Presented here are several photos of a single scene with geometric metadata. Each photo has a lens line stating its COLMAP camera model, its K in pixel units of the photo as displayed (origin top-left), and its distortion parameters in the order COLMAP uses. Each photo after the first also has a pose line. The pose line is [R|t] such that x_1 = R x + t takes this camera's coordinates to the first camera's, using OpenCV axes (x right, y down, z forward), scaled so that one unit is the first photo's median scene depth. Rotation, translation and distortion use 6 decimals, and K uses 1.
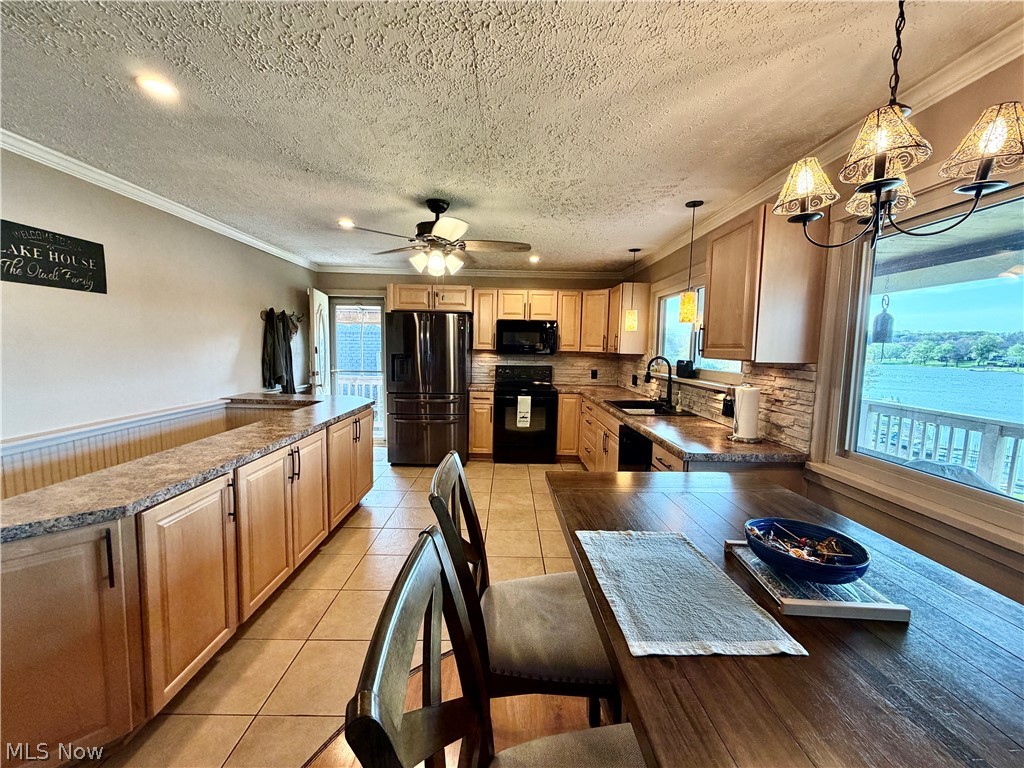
lens RADIAL K [[408.4, 0, 511.9], [0, 408.4, 383.6], [0, 0, 1]] dist [0.000099, 0.000887]
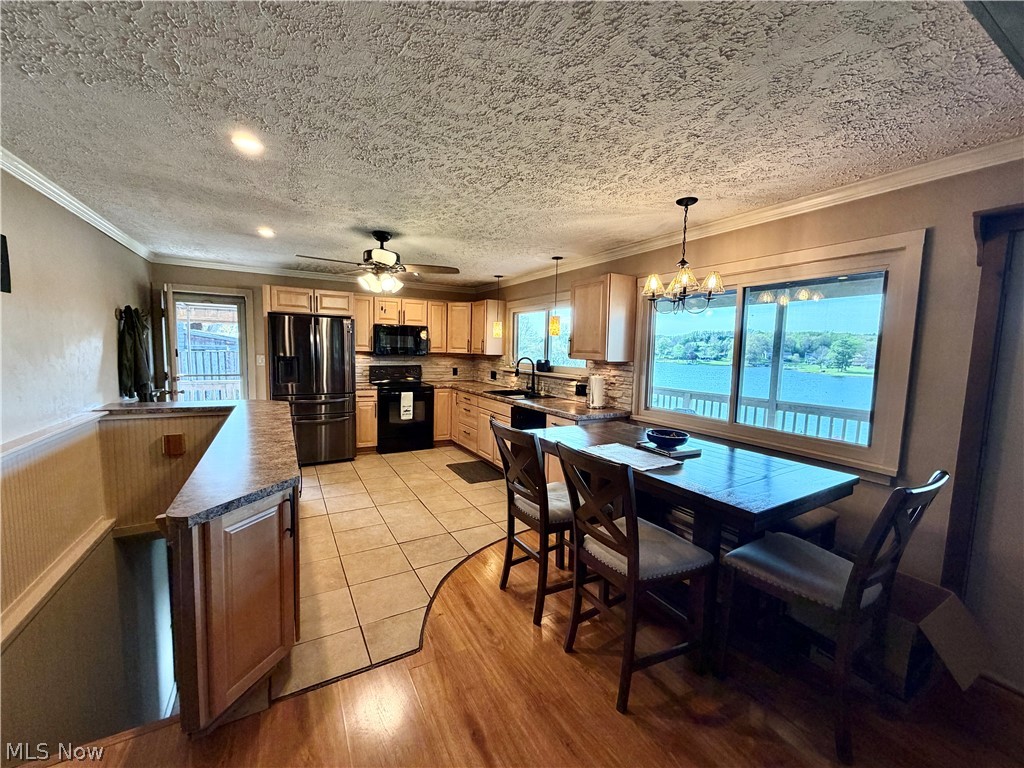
lens RADIAL K [[408.4, 0, 512.9], [0, 408.4, 384.0], [0, 0, 1]] dist [0.000099, 0.000887]
pose [[0.873874, -0.042220, 0.484316, -0.278738], [0.038923, 0.999100, 0.016865, -0.000354], [-0.484592, 0.004113, 0.874731, -0.155886]]
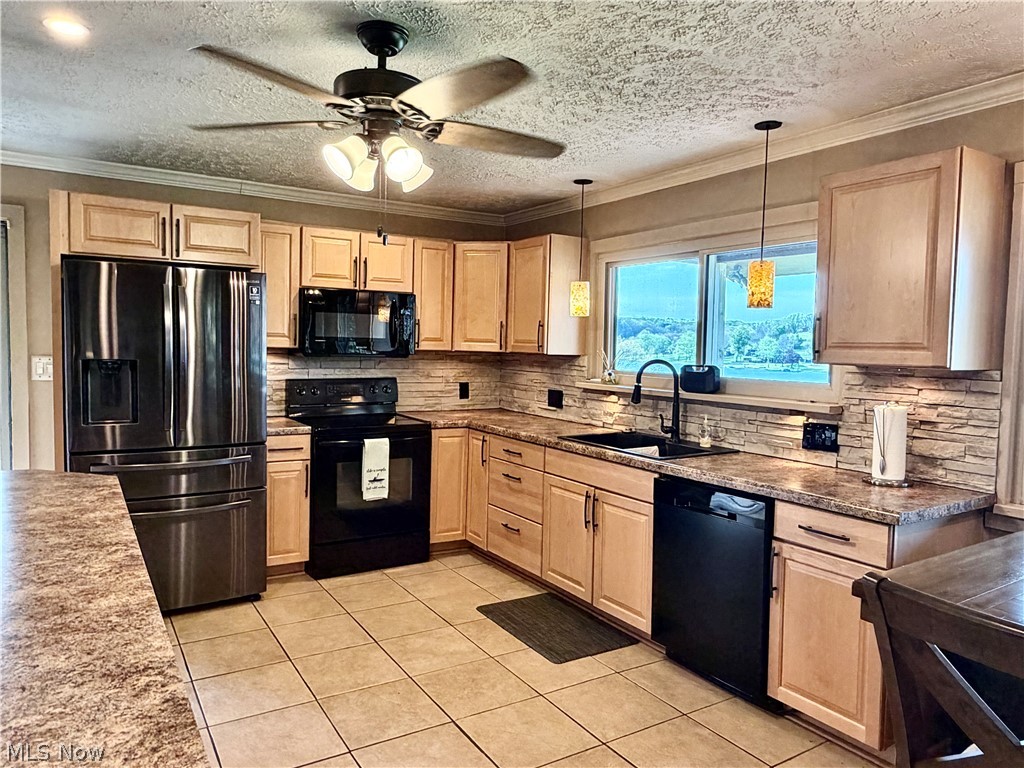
lens RADIAL K [[703.9, 0, 511.0], [0, 703.9, 385.6], [0, 0, 1]] dist [0.005067, -0.000950]
pose [[0.852521, -0.032114, 0.521706, -0.300581], [0.043563, 0.999004, -0.009692, -0.021106], [-0.520875, 0.030990, 0.853070, 0.165133]]
